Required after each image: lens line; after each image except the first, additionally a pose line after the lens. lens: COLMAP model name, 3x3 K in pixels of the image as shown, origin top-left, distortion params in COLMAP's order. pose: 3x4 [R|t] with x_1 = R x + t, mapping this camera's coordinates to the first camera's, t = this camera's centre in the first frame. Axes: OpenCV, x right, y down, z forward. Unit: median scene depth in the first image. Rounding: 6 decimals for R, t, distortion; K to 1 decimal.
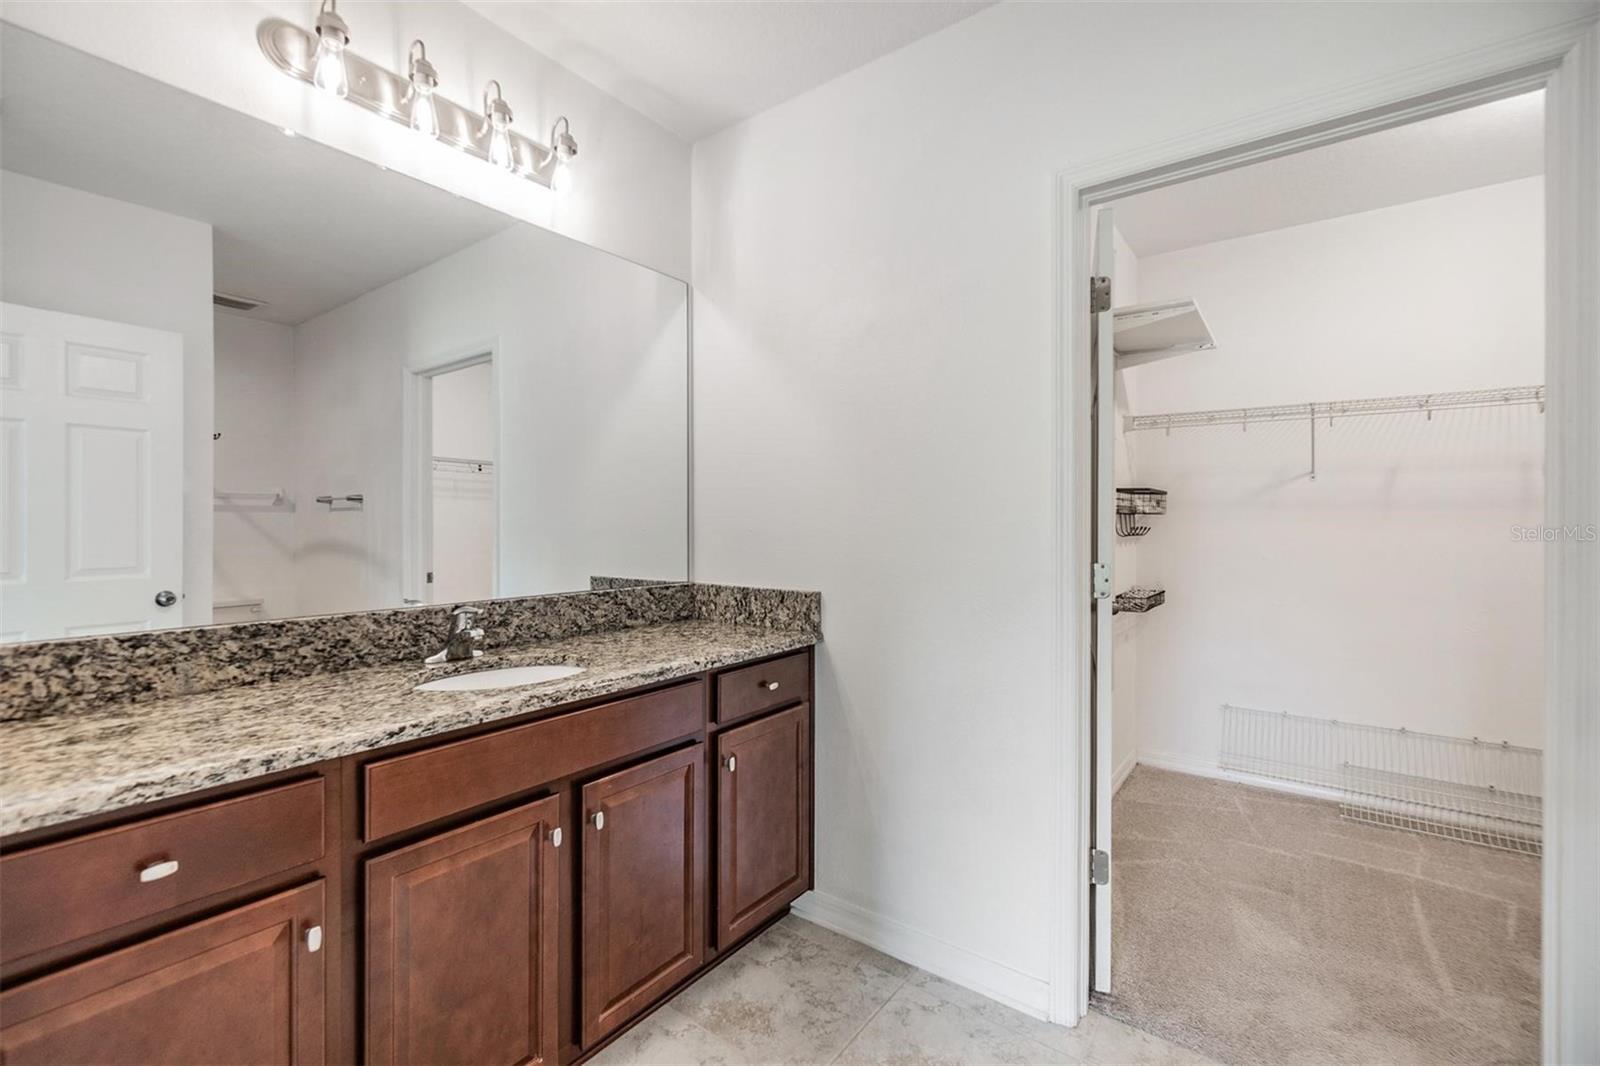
lens RADIAL K [[695.4, 0, 797.5], [0, 695.4, 520.0], [0, 0, 1]] dist [-0.003217, -0.000163]
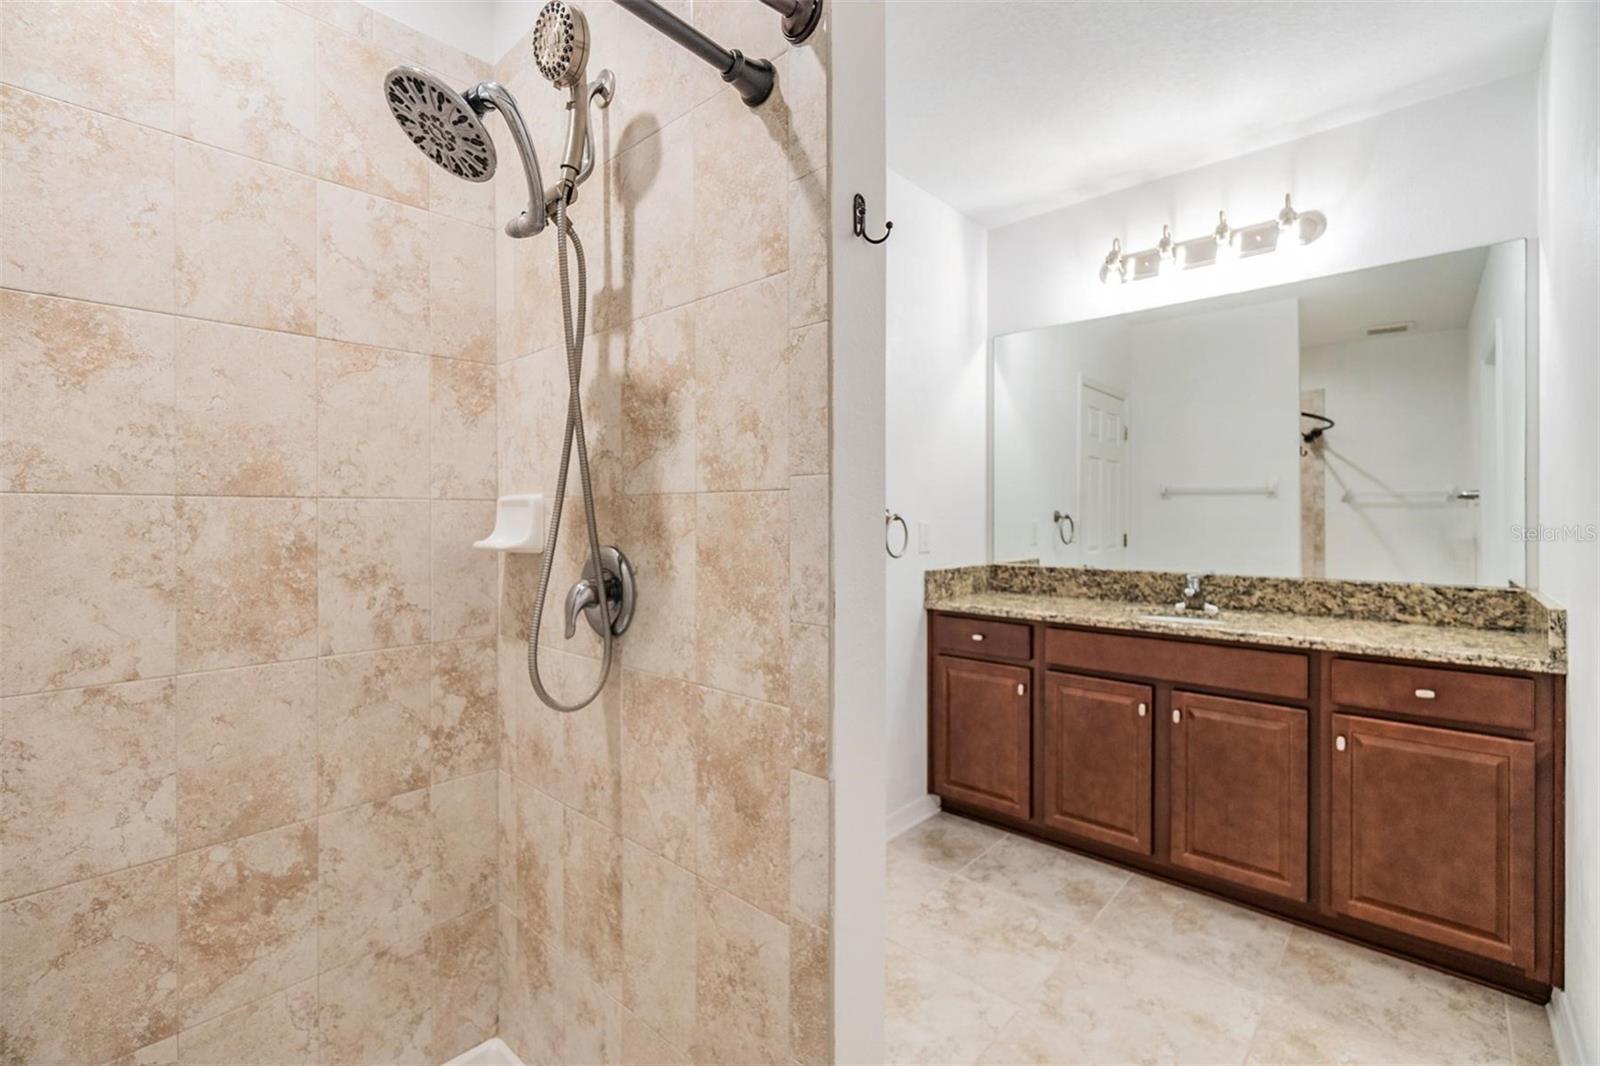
lens RADIAL K [[695.4, 0, 797.5], [0, 695.4, 520.0], [0, 0, 1]] dist [-0.003217, -0.000163]
pose [[-0.104077, 0.001854, -0.994567, 0.997667], [0.005302, 0.999985, 0.001309, -0.001094], [0.994555, -0.005136, -0.104085, 0.259878]]
